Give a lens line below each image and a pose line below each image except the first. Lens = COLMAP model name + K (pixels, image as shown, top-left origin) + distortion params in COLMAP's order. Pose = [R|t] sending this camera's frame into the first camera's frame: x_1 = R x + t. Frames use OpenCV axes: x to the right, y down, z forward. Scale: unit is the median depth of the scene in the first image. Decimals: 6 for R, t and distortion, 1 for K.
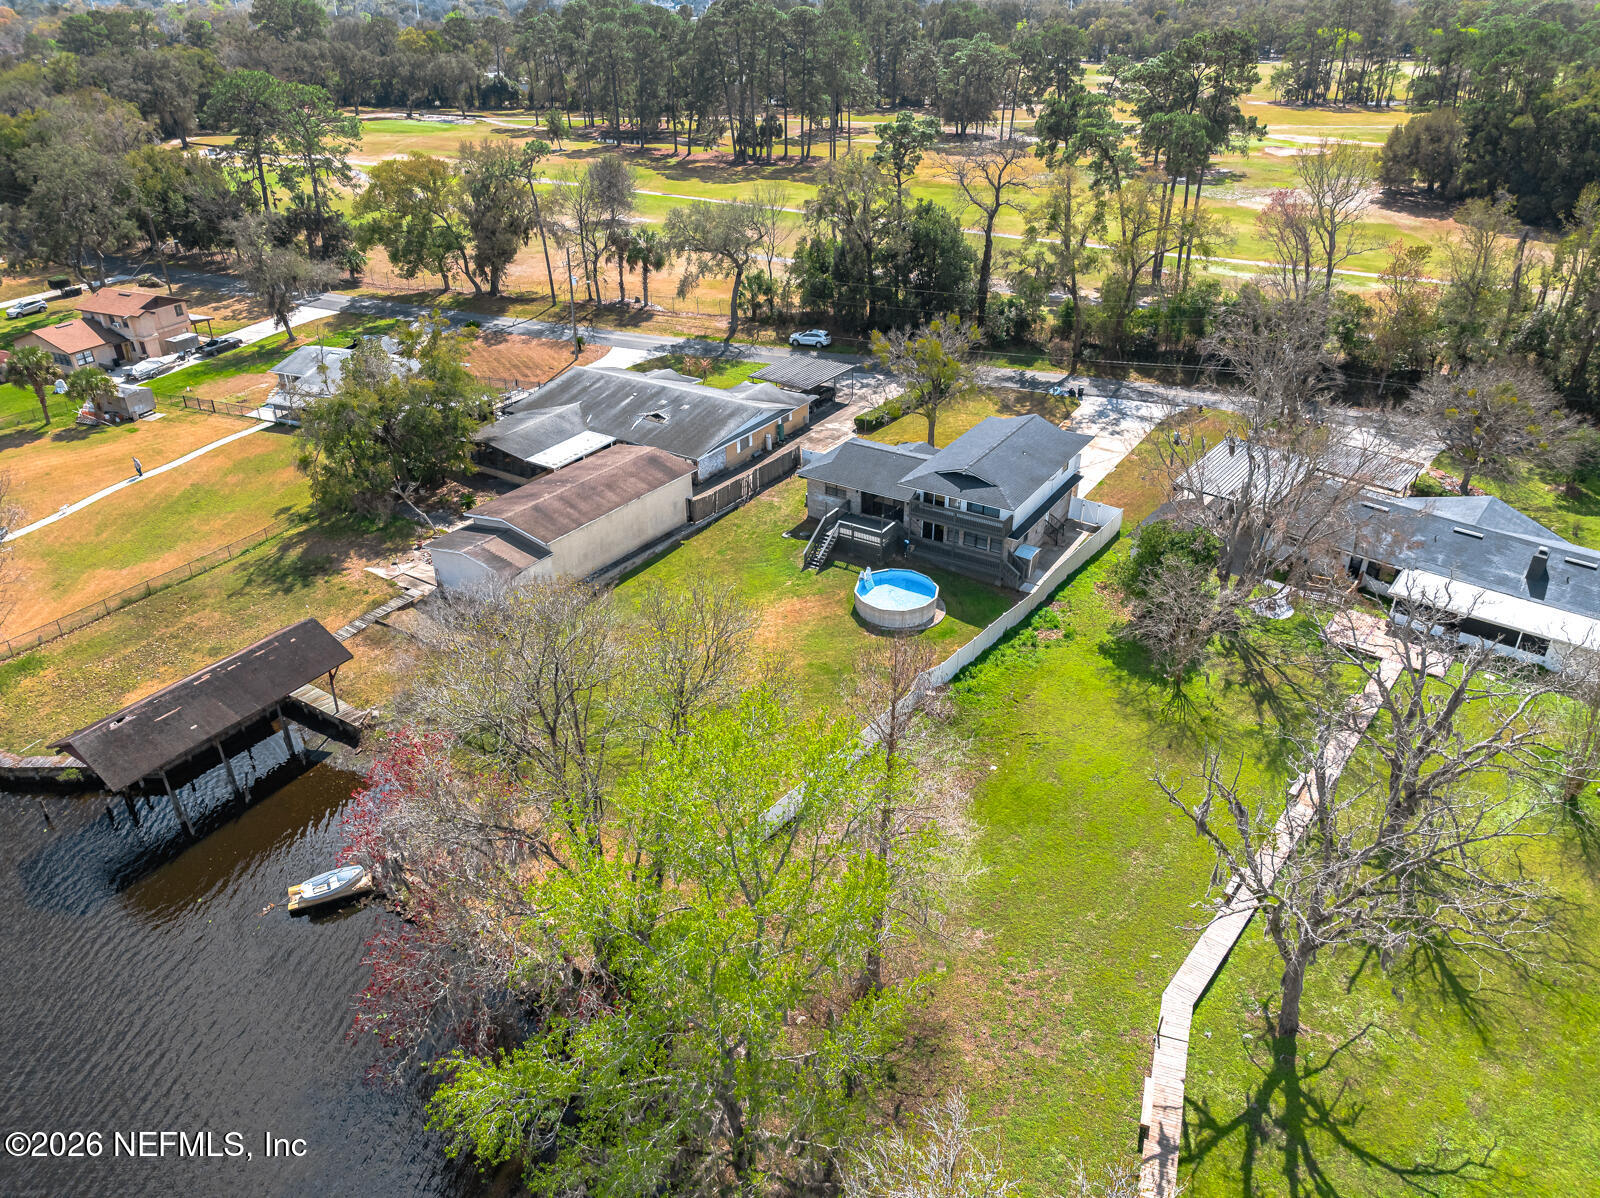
lens RADIAL K [[1121.7, 0, 822.4], [0, 1121.7, 596.5], [0, 0, 1]] dist [-0.020036, 0.001085]
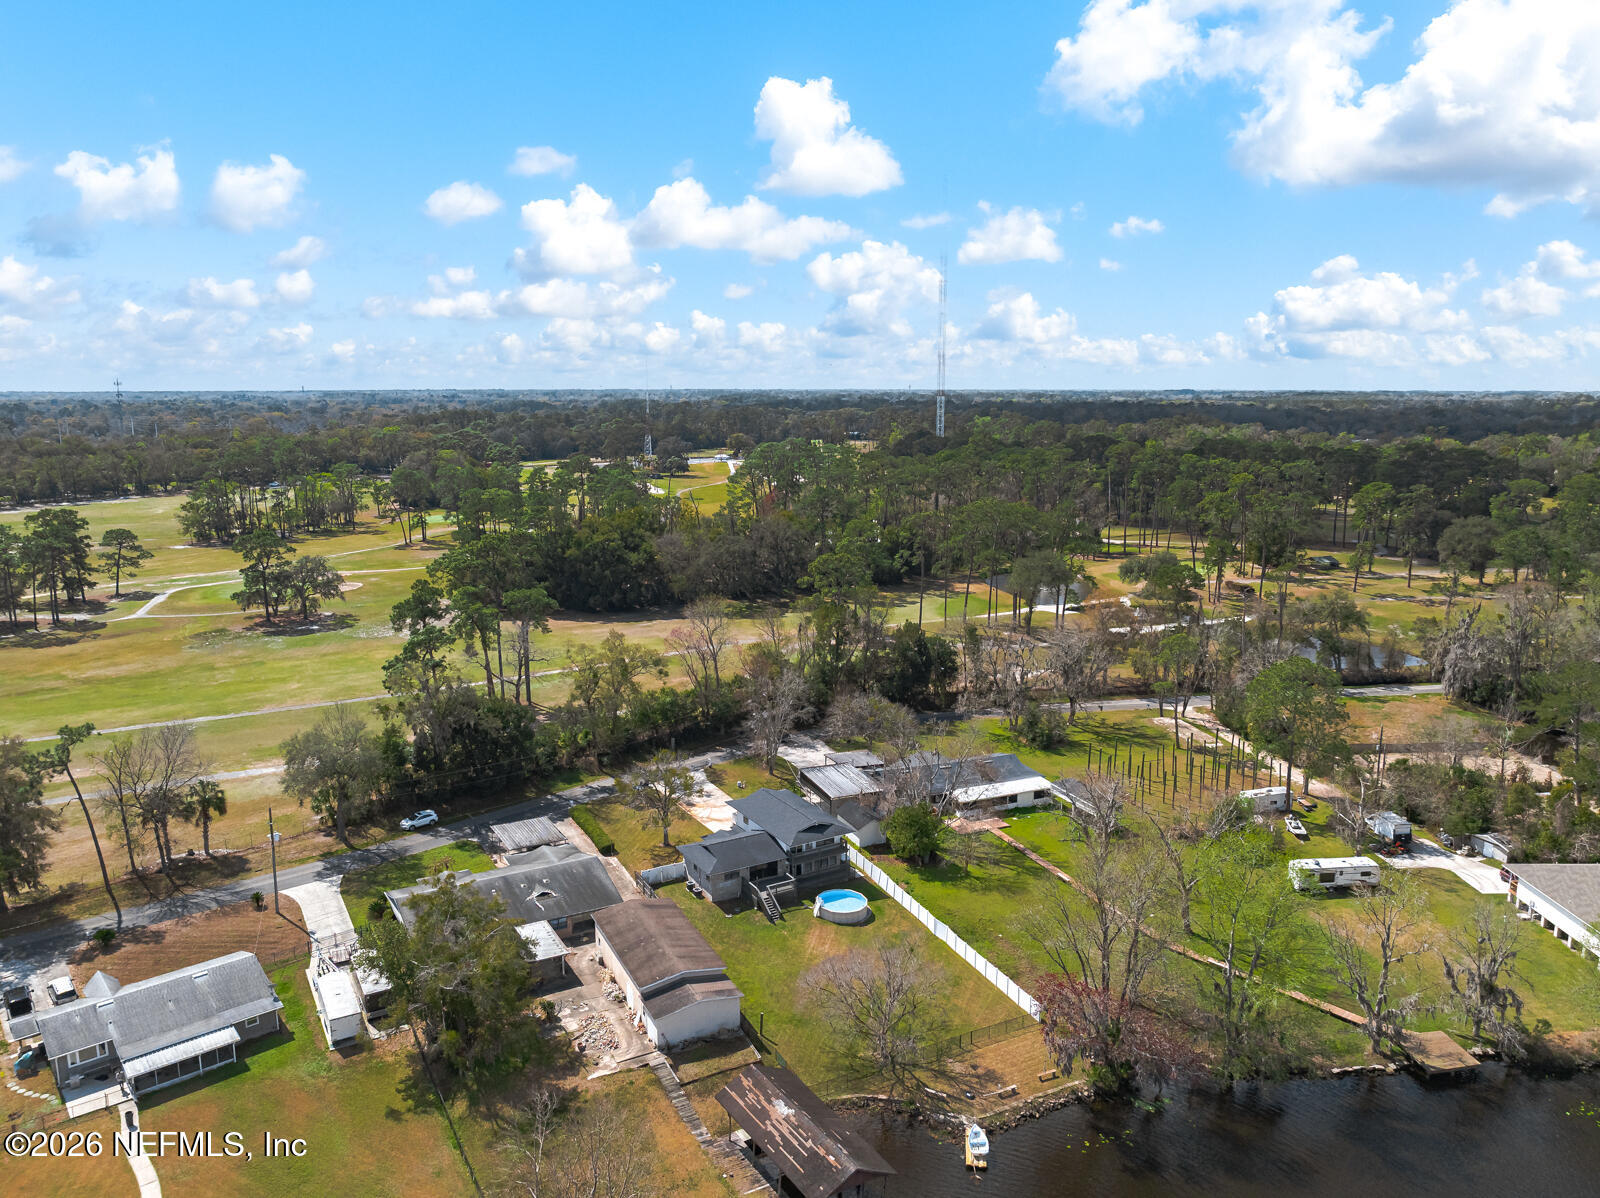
lens RADIAL K [[1146.7, 0, 789.8], [0, 1146.7, 598.2], [0, 0, 1]] dist [-0.025622, -0.003089]
pose [[0.494054, -0.169864, 0.852676, -0.890855], [0.429567, 0.900354, -0.069536, -0.215903], [-0.755899, 0.400636, 0.517791, 0.011862]]
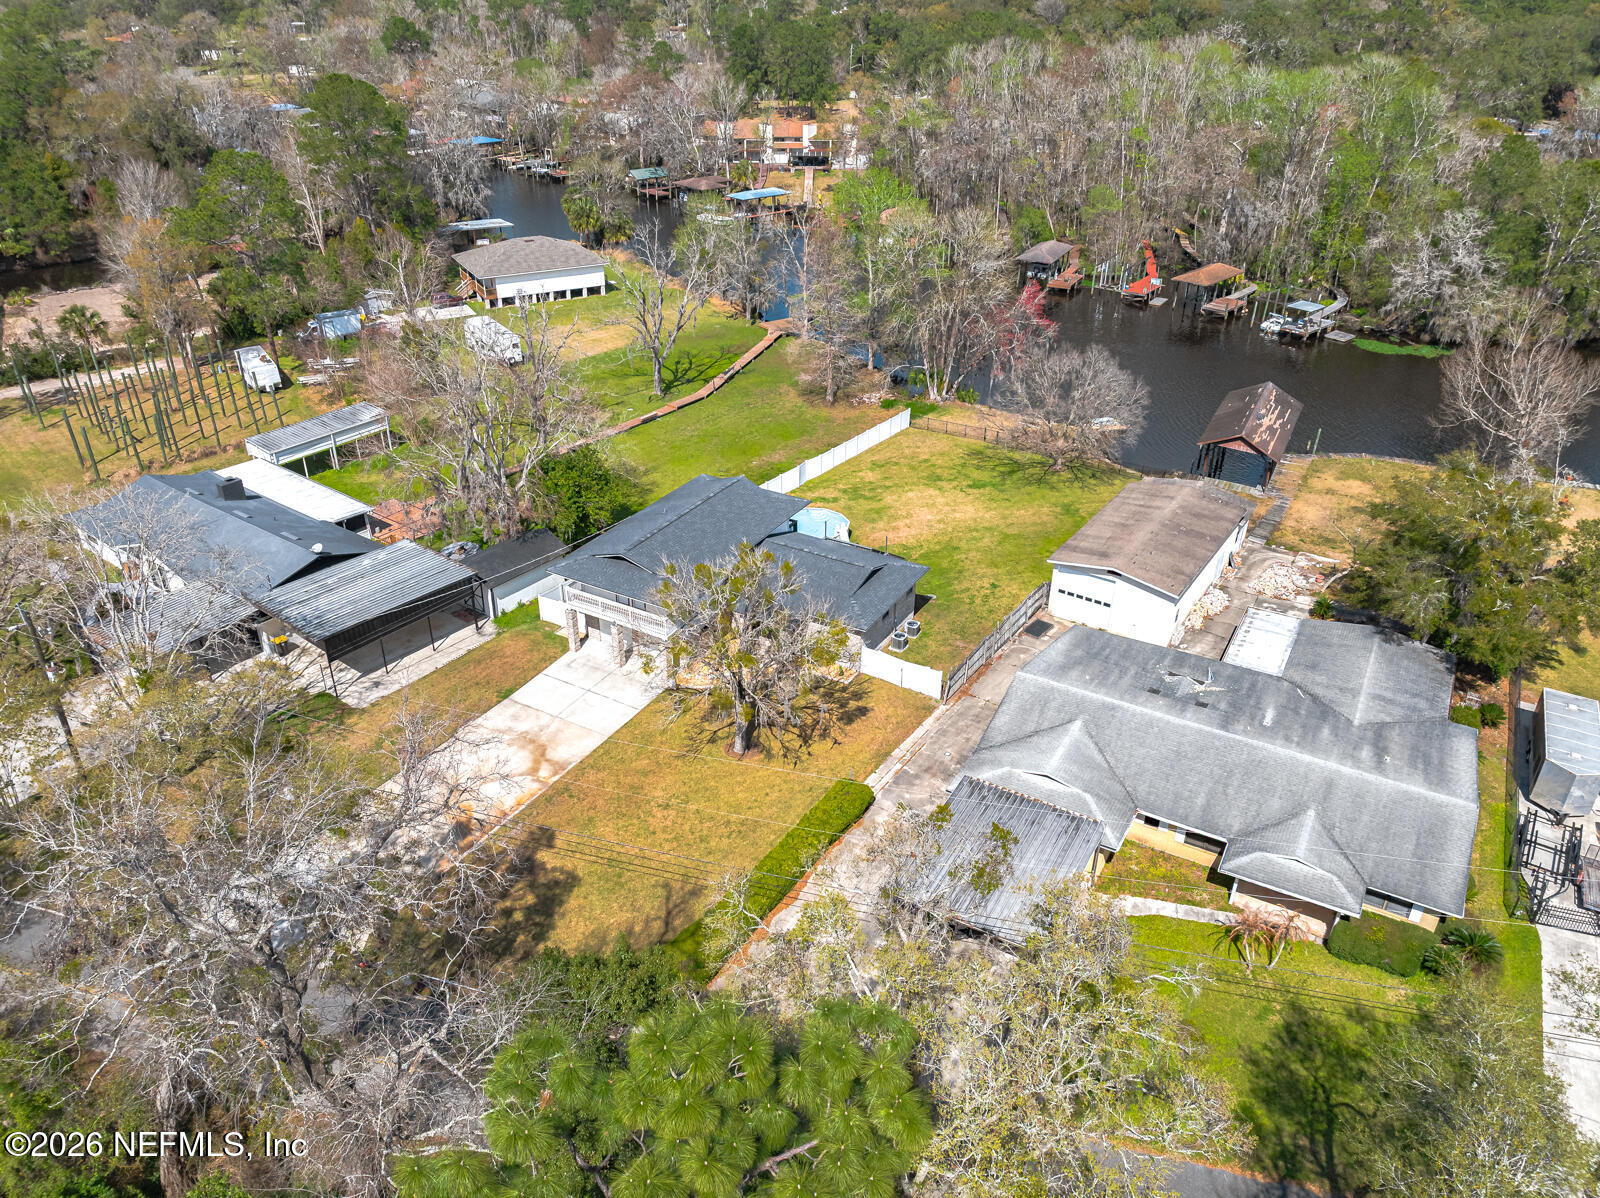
lens RADIAL K [[1122.2, 0, 816.9], [0, 1122.2, 603.9], [0, 0, 1]] dist [-0.021133, 0.000570]
pose [[-0.999616, 0.004057, -0.027396, 0.065552], [-0.021227, 0.523153, 0.851975, -0.615006], [0.017788, 0.852229, -0.522866, 1.114709]]
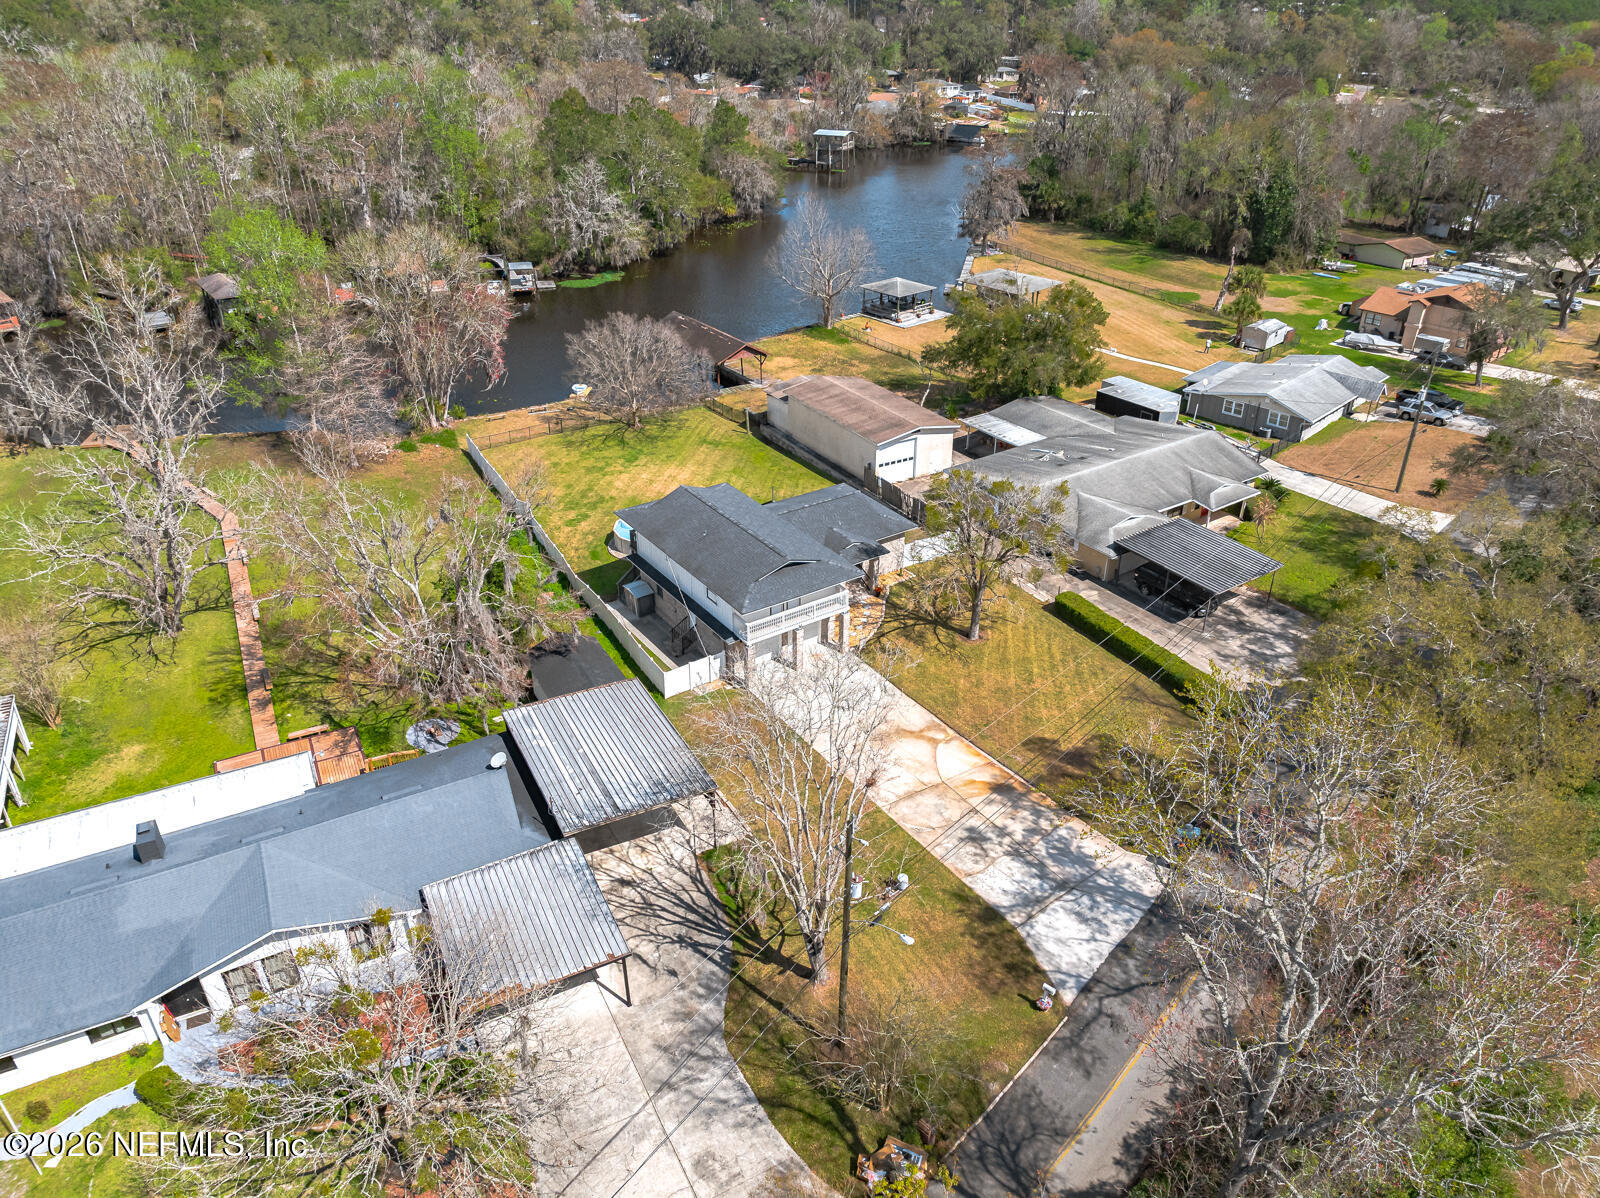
lens RADIAL K [[1113.5, 0, 813.9], [0, 1113.5, 588.9], [0, 0, 1]] dist [-0.019801, -0.002055]
pose [[-0.408813, 0.441775, -0.798565, 0.628938], [-0.444898, 0.667534, 0.597046, -0.479865], [0.796830, 0.599360, -0.076352, 0.849958]]
